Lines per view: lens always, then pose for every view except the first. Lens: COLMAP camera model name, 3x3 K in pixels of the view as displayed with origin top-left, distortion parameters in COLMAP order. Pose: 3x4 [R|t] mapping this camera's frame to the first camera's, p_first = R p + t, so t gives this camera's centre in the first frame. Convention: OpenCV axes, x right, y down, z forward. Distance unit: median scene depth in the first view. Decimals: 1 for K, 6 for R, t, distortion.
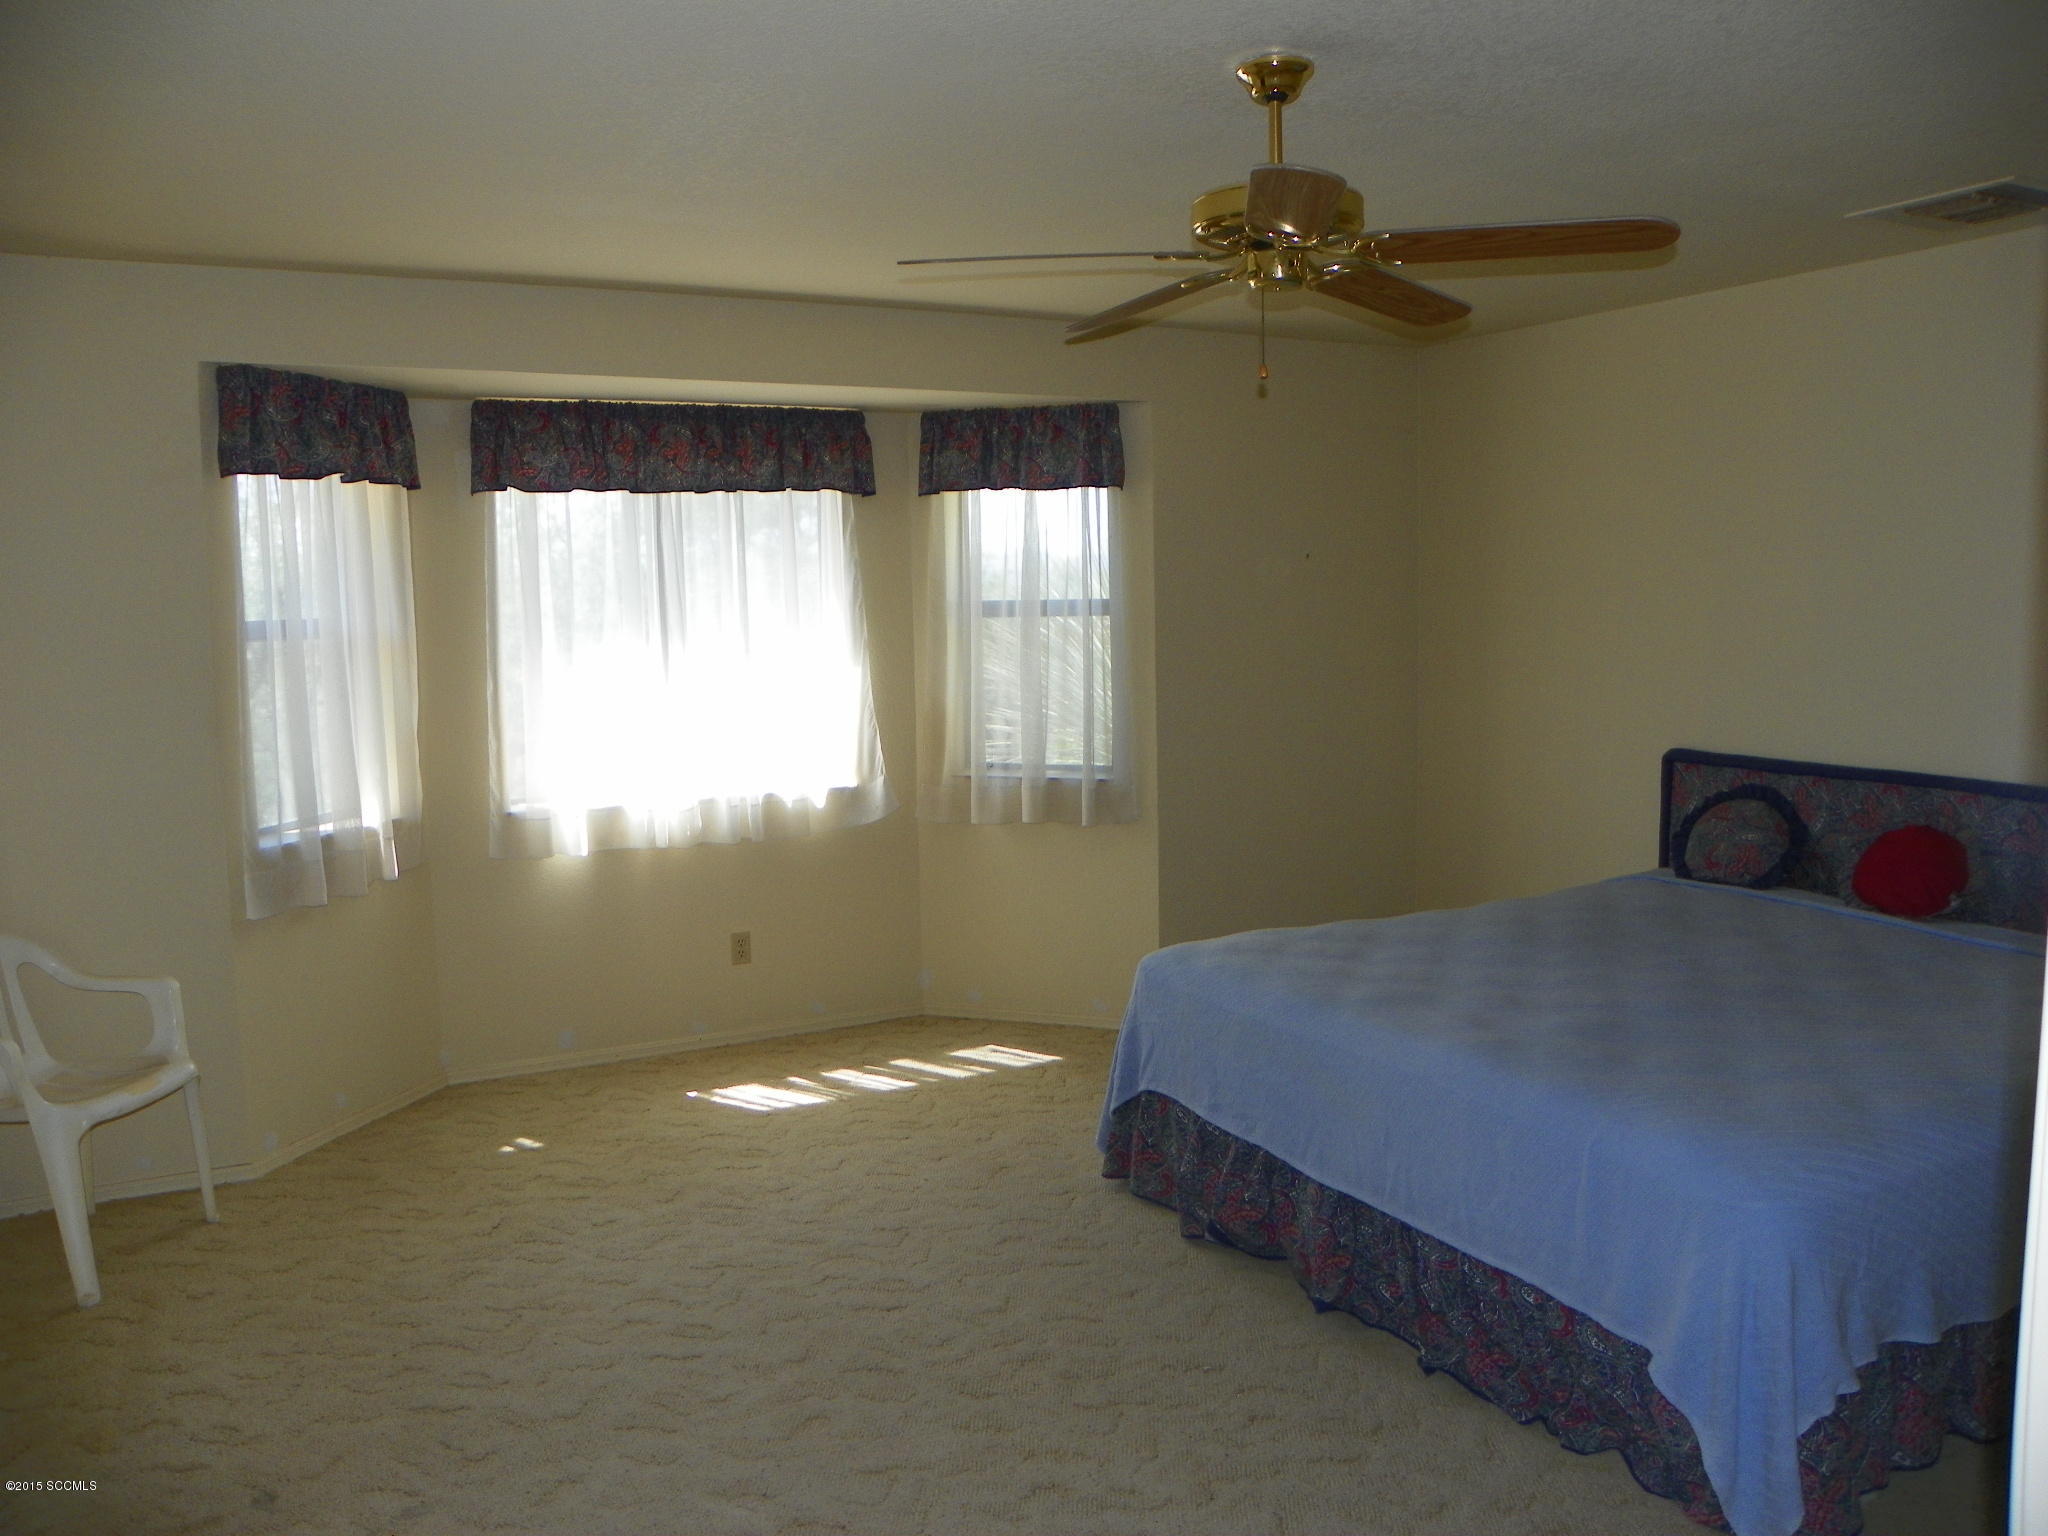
lens RADIAL K [[1545.2, 0, 1024.0], [0, 1545.2, 768.0], [0, 0, 1]] dist [-0.167575, 0.110718]
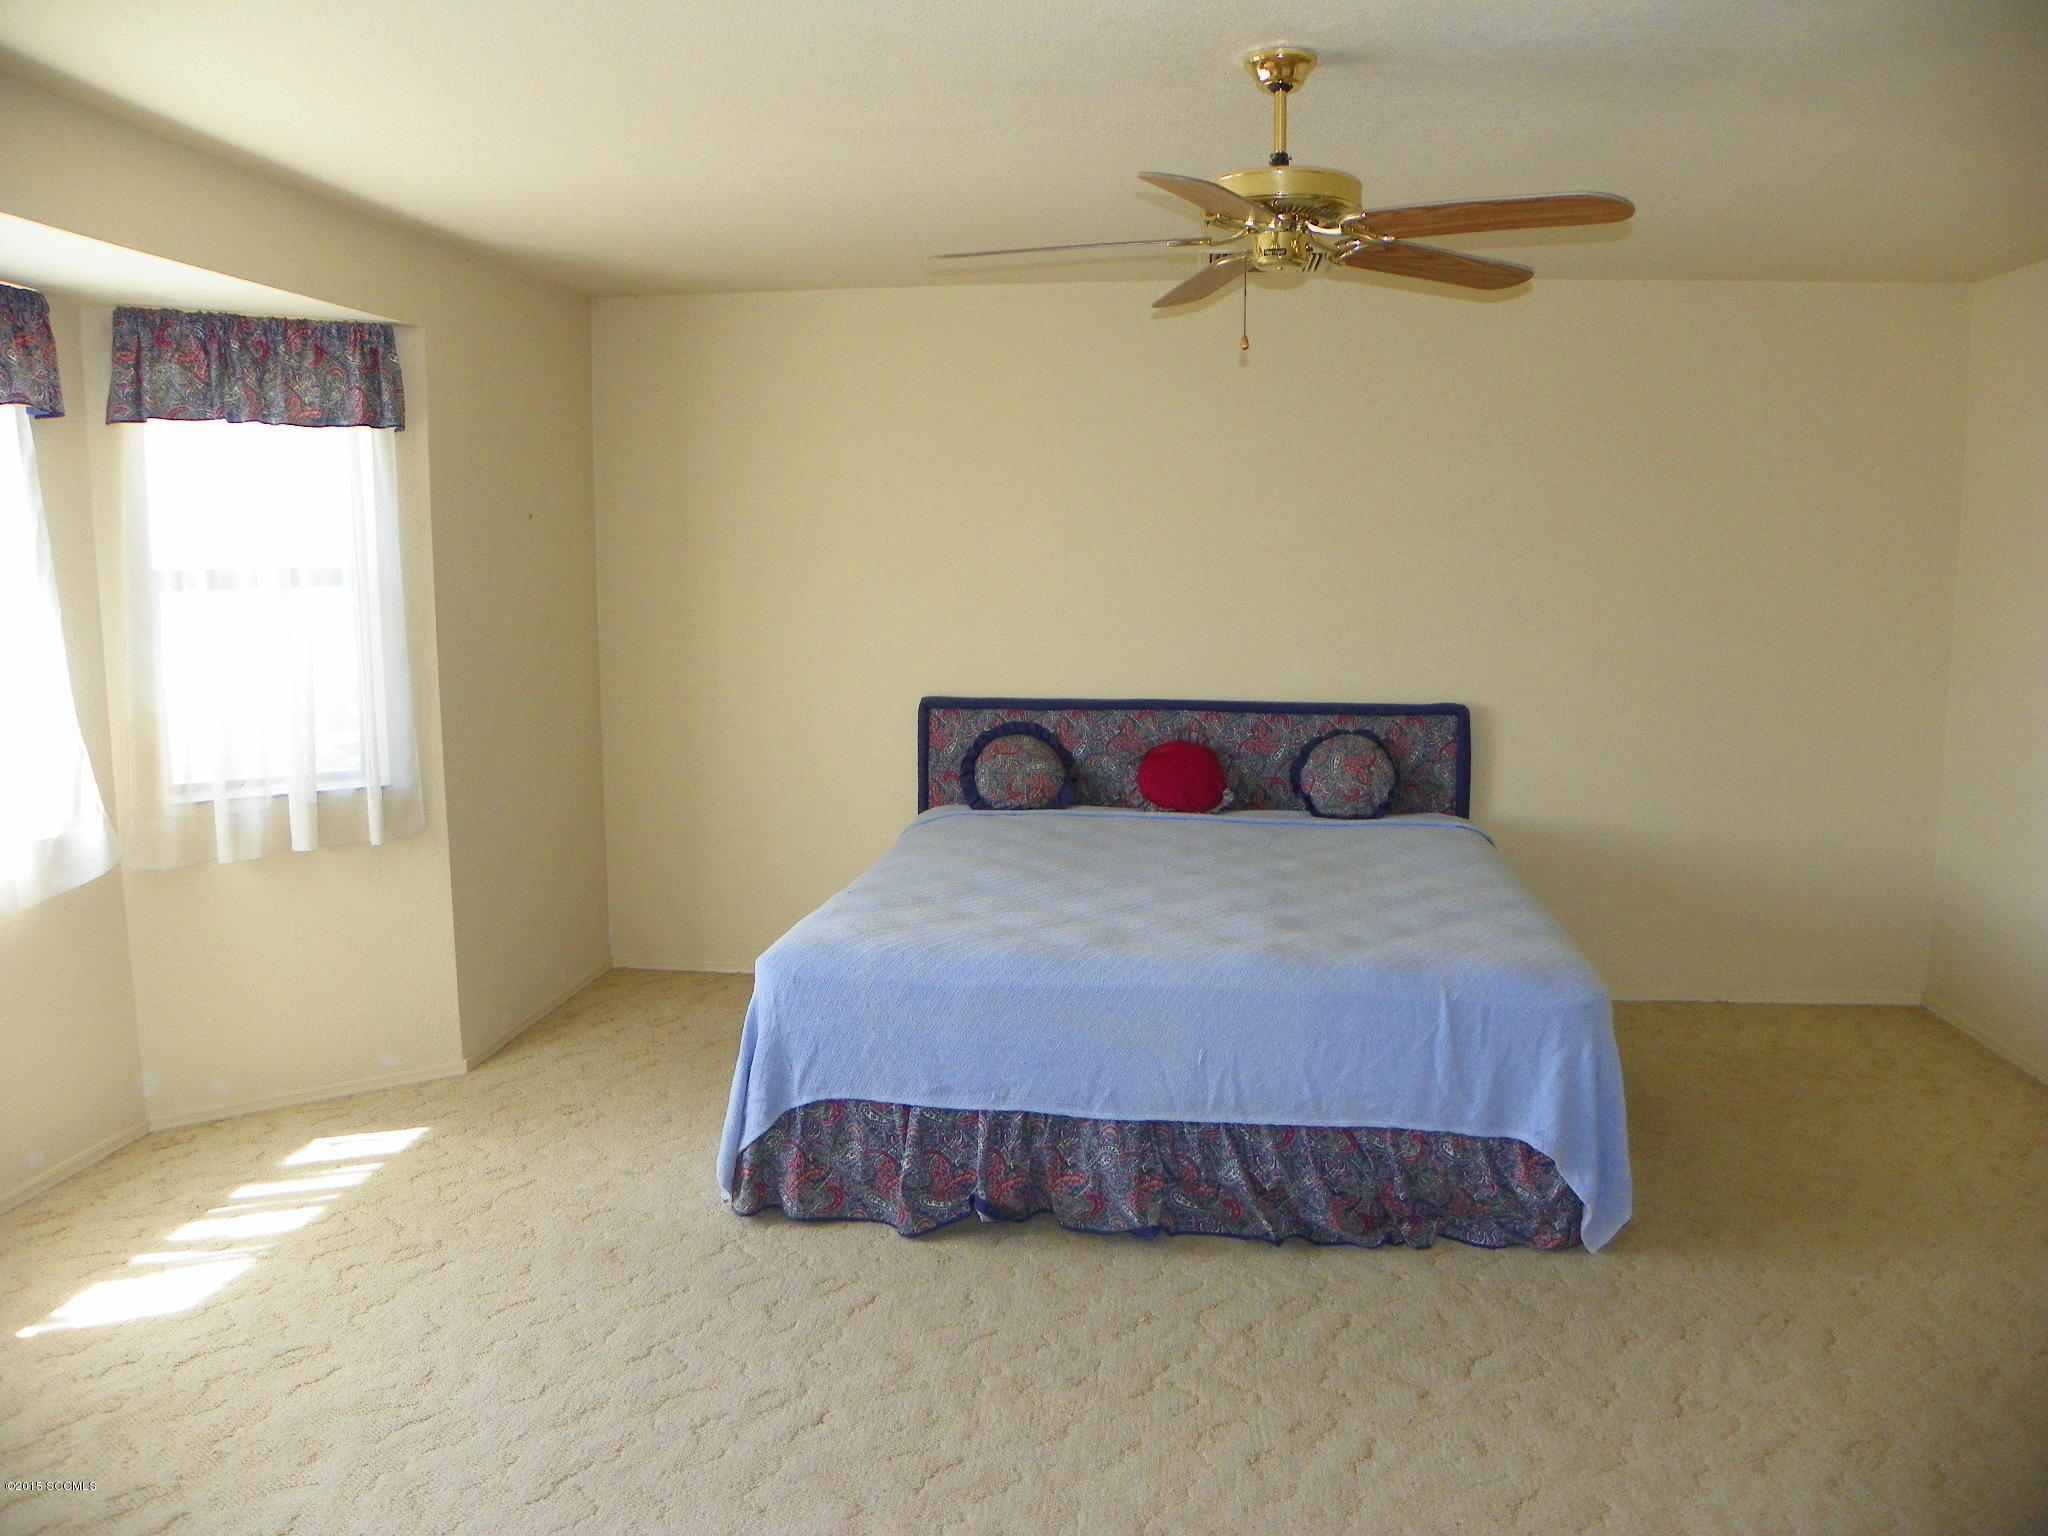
lens RADIAL K [[1545.2, 0, 1024.0], [0, 1545.2, 768.0], [0, 0, 1]] dist [-0.167575, 0.110718]
pose [[0.574113, -0.099299, 0.812733, -0.461589], [0.084979, 0.994484, 0.061477, -0.025587], [-0.814354, 0.033770, 0.579385, 0.300171]]
